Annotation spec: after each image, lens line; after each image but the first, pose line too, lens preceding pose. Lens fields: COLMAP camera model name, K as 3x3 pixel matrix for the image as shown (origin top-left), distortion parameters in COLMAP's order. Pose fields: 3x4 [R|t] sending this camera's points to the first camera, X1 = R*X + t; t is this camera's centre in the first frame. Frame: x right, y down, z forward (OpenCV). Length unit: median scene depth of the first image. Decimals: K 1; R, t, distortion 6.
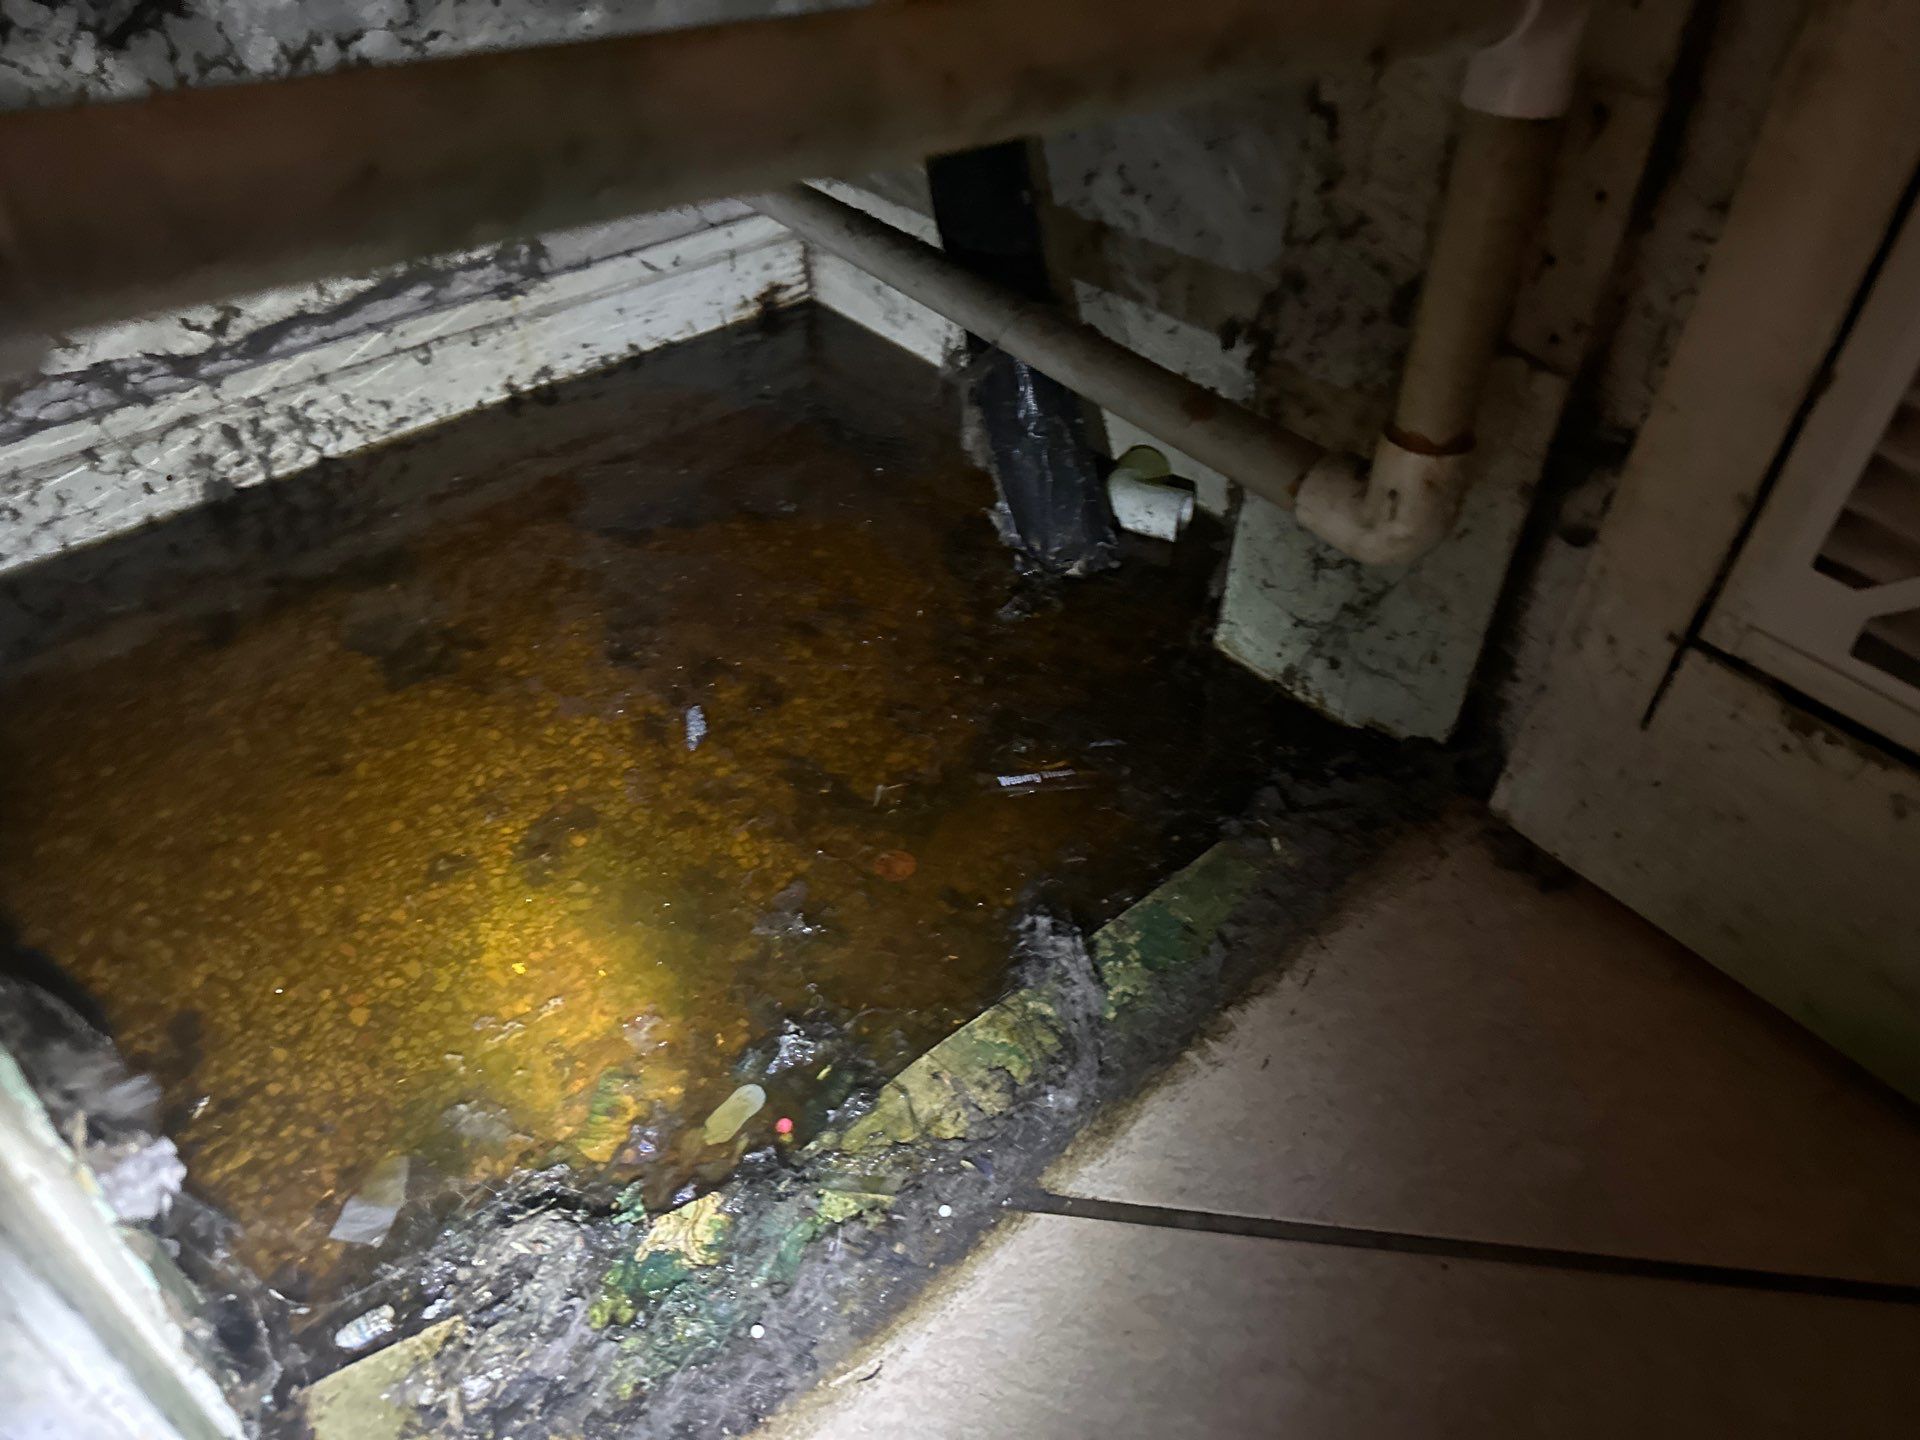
lens RADIAL K [[1415.9, 0, 964.0], [0, 1415.9, 732.7], [0, 0, 1]] dist [0.060174, -0.094598]
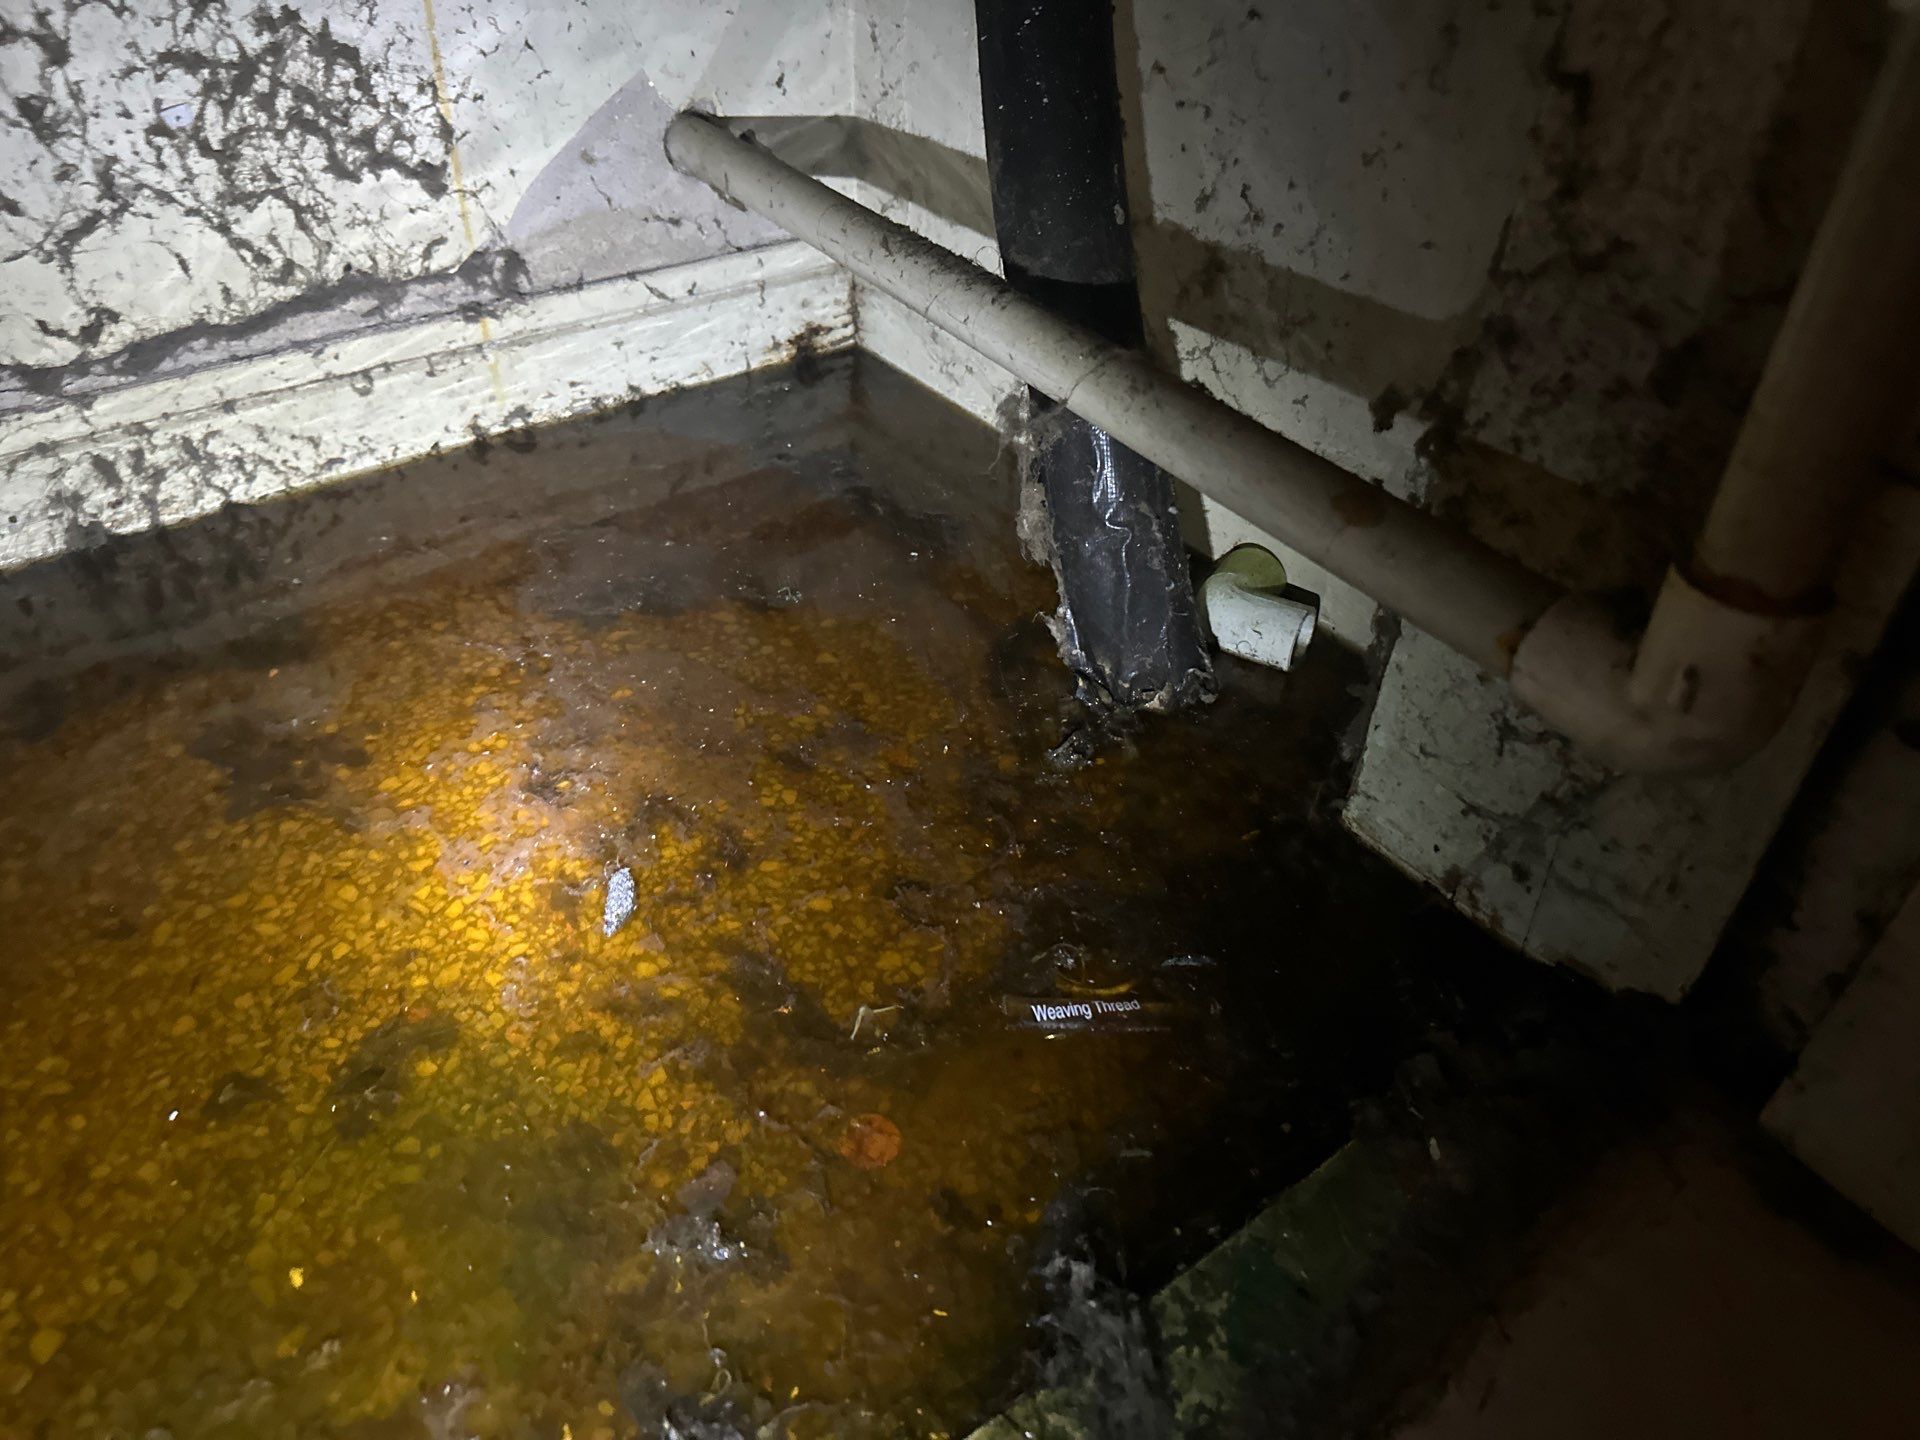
lens RADIAL K [[1415.9, 0, 976.9], [0, 1415.9, 710.4], [0, 0, 1]] dist [0.060174, -0.094598]
pose [[0.997343, 0.060779, -0.040159, 0.017694], [-0.063078, 0.996281, -0.058706, -0.078150], [0.036442, 0.061083, 0.997467, 0.310927]]
